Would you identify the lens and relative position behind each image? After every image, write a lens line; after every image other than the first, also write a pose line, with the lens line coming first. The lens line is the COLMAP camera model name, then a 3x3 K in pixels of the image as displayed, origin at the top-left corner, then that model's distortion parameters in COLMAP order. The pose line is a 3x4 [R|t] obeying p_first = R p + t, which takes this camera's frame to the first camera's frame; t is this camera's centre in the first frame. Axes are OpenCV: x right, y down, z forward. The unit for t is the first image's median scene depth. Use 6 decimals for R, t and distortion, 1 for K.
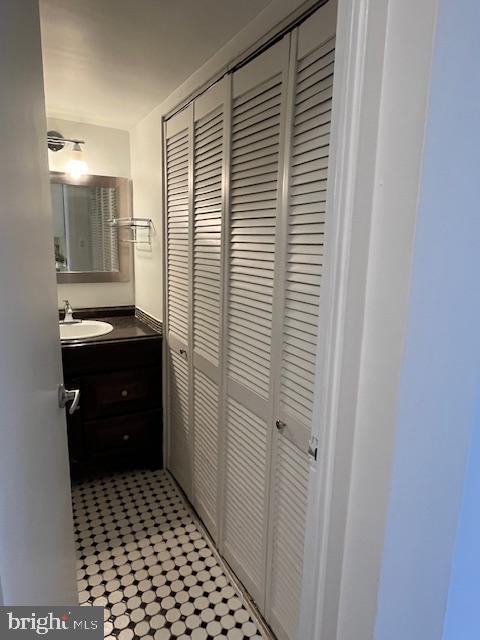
lens RADIAL K [[396.8, 0, 240.0], [0, 396.8, 320.0], [0, 0, 1]] dist [0.001214, 0.000290]
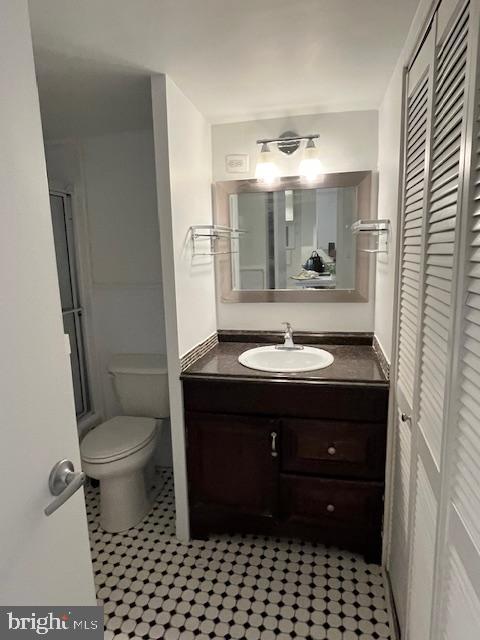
lens RADIAL K [[399.9, 0, 240.0], [0, 399.9, 320.0], [0, 0, 1]] dist [-0.004879, 0.000280]
pose [[0.751948, 0.065837, -0.655927, 0.059415], [-0.080703, 0.996710, 0.007525, -0.053893], [0.654264, 0.047277, 0.754787, 0.275657]]
